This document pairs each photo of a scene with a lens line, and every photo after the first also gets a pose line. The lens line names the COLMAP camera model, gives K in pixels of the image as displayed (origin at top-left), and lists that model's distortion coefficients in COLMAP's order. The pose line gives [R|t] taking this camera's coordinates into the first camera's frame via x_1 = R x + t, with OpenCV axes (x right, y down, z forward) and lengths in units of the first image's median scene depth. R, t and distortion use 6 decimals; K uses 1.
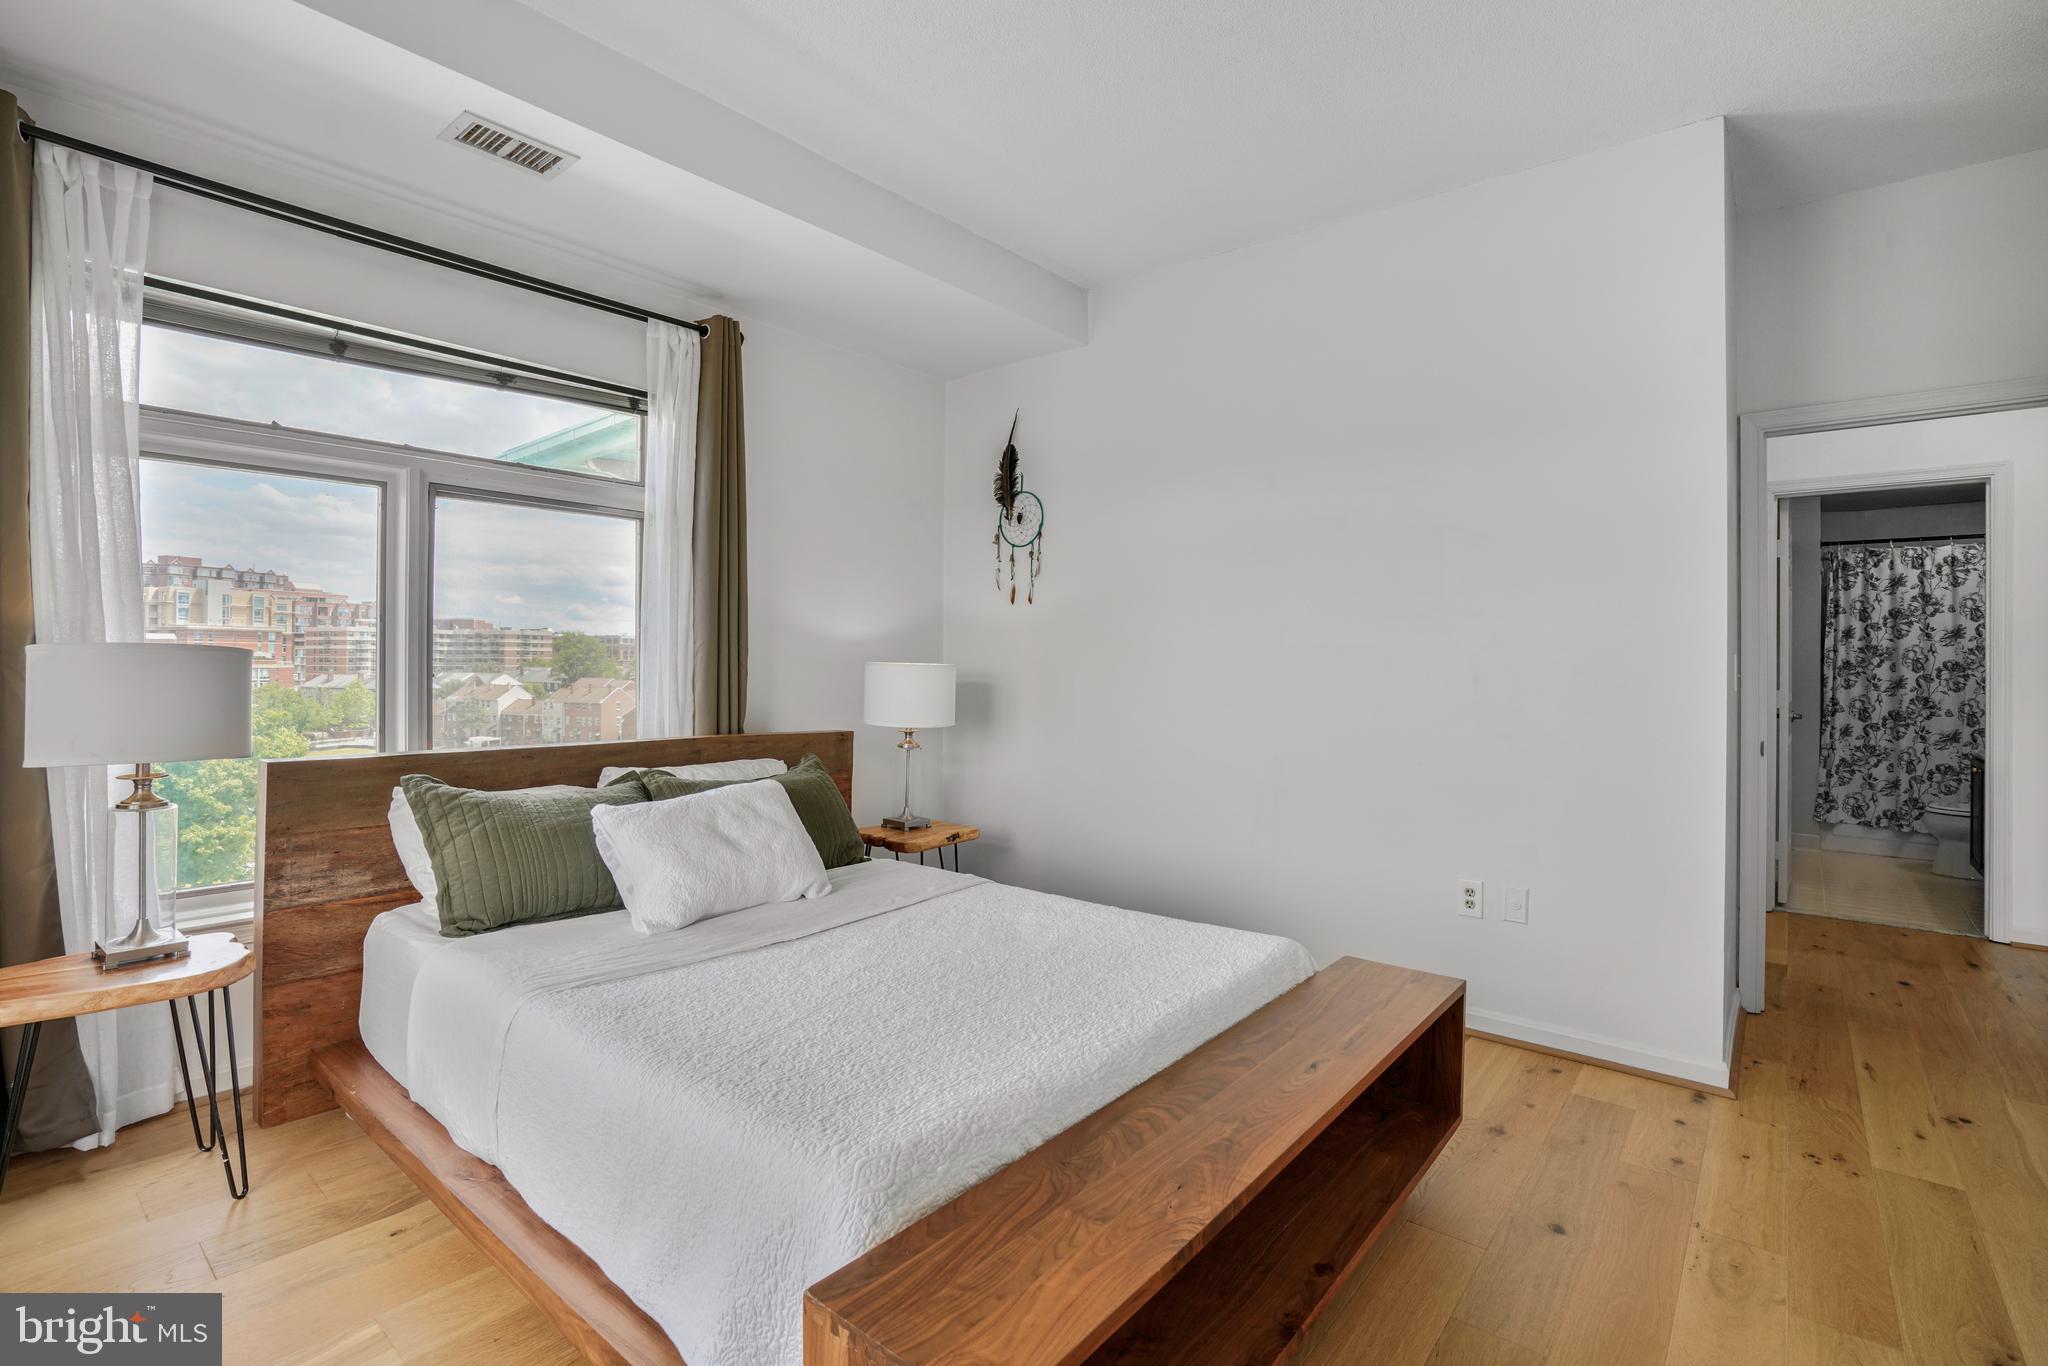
lens RADIAL K [[962.7, 0, 1016.9], [0, 962.7, 673.0], [0, 0, 1]] dist [-0.066787, 0.027688]
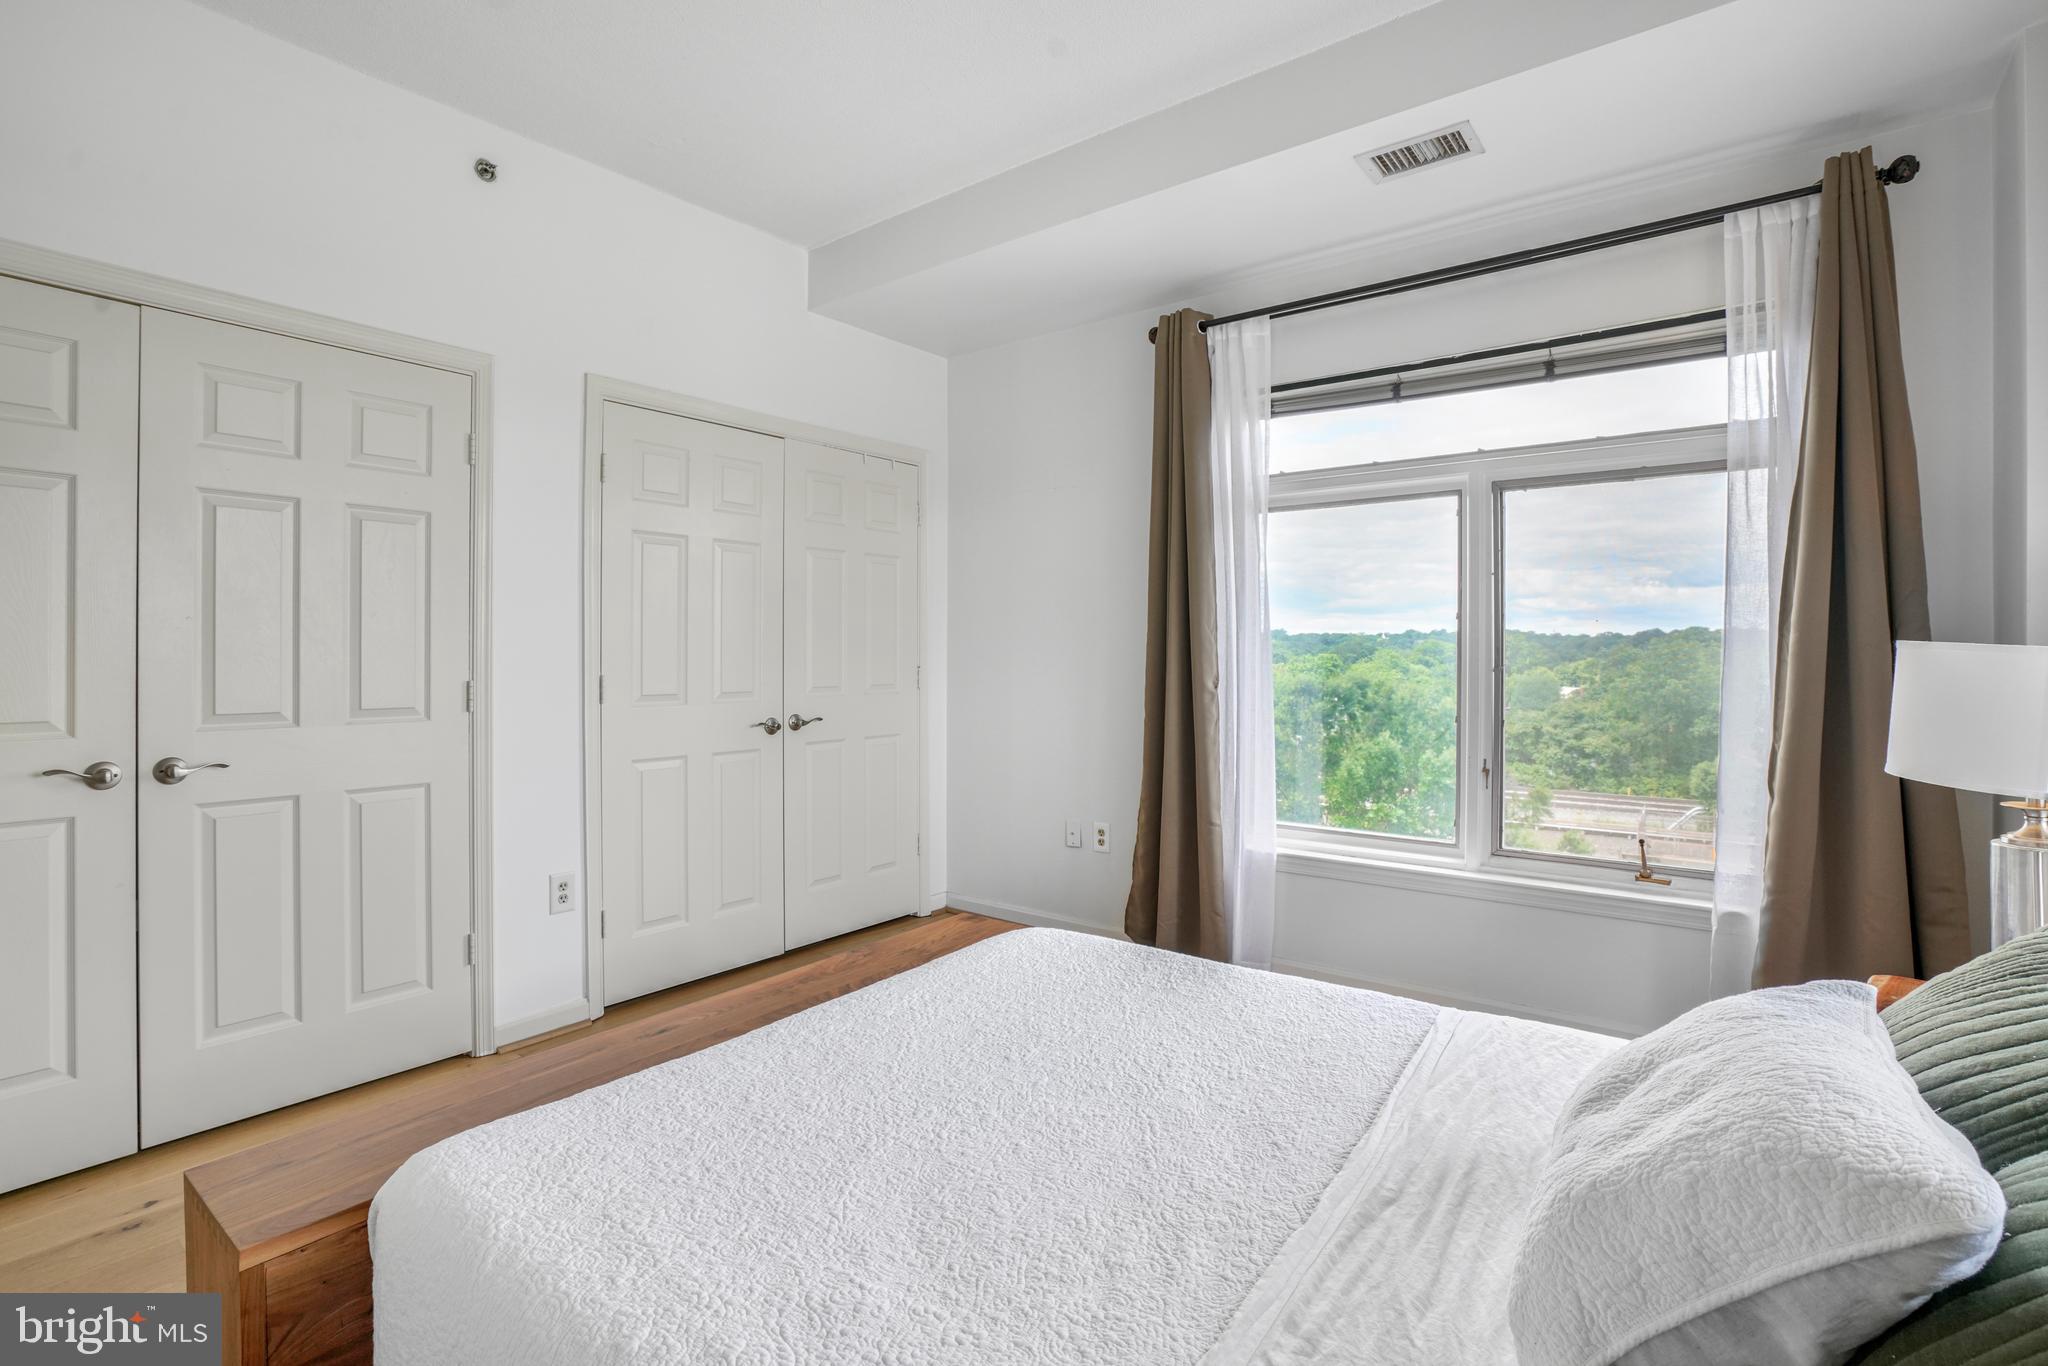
lens RADIAL K [[962.7, 0, 1016.9], [0, 962.7, 673.0], [0, 0, 1]] dist [-0.066787, 0.027688]
pose [[0.034380, 0.005237, -0.999395, 1.110371], [-0.019221, 0.999805, 0.004578, 0.032653], [0.999224, 0.019052, 0.034474, 1.235192]]
